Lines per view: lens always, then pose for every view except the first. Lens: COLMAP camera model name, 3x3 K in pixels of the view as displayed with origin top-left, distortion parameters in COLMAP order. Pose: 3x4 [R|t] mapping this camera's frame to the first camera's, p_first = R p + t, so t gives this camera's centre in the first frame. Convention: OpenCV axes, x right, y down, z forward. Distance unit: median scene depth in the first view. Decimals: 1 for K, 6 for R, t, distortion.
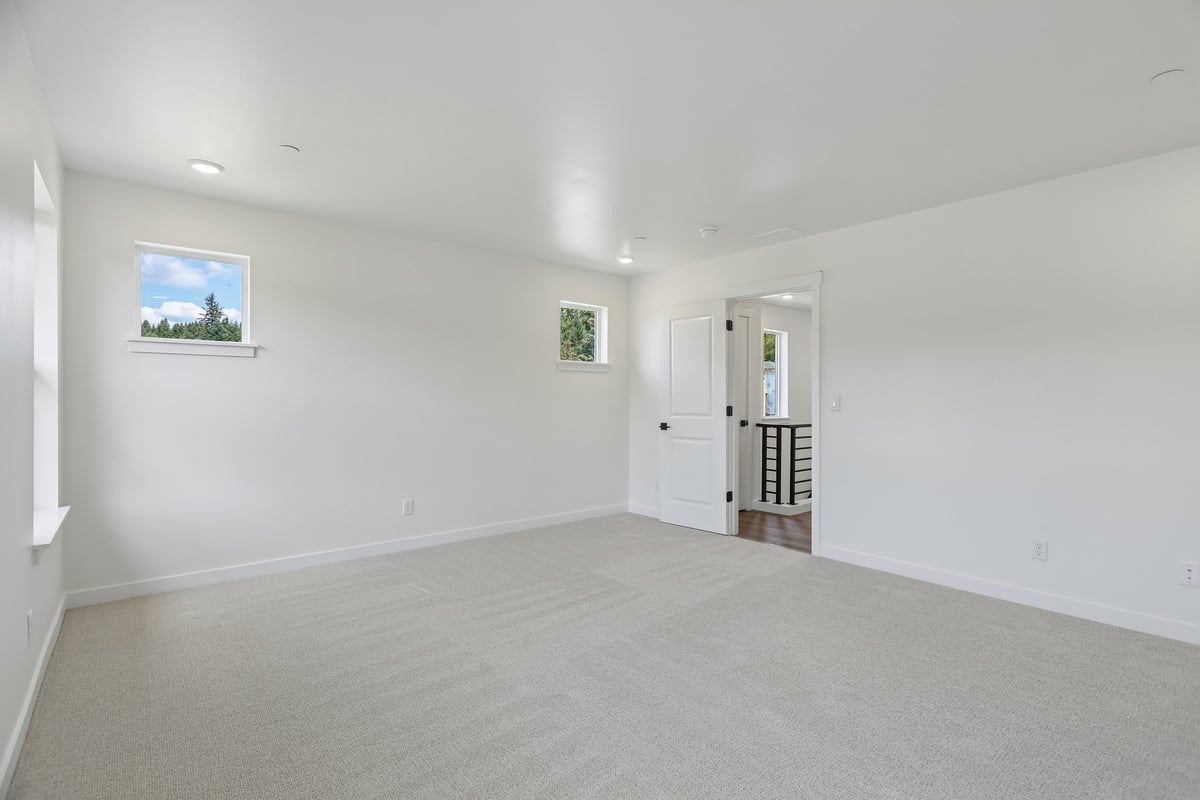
lens RADIAL K [[561.9, 0, 602.5], [0, 561.9, 399.3], [0, 0, 1]] dist [-0.000111, 0.001625]
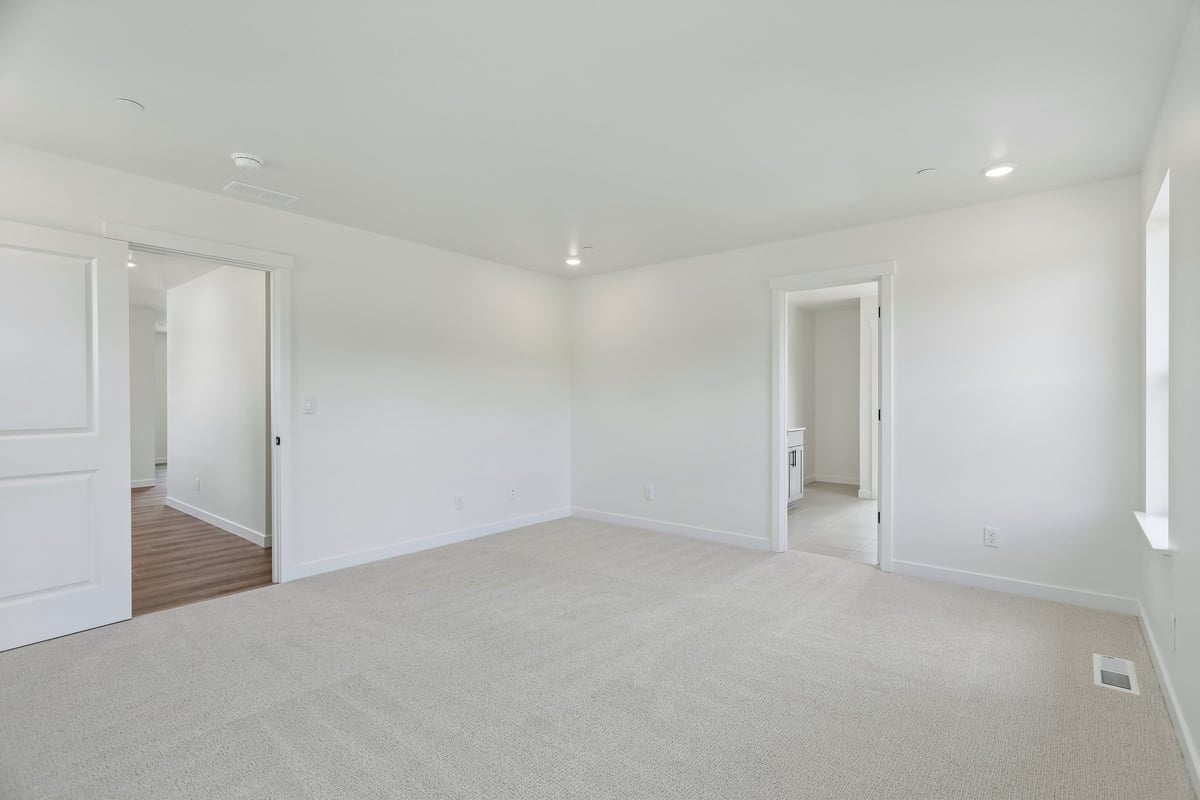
lens RADIAL K [[561.9, 0, 602.5], [0, 561.9, 399.3], [0, 0, 1]] dist [-0.000111, 0.001625]
pose [[-0.183577, -0.001652, 0.983004, -0.551185], [0.005036, 0.999984, 0.002621, -0.002392], [-0.982992, 0.005432, -0.183566, 0.668910]]
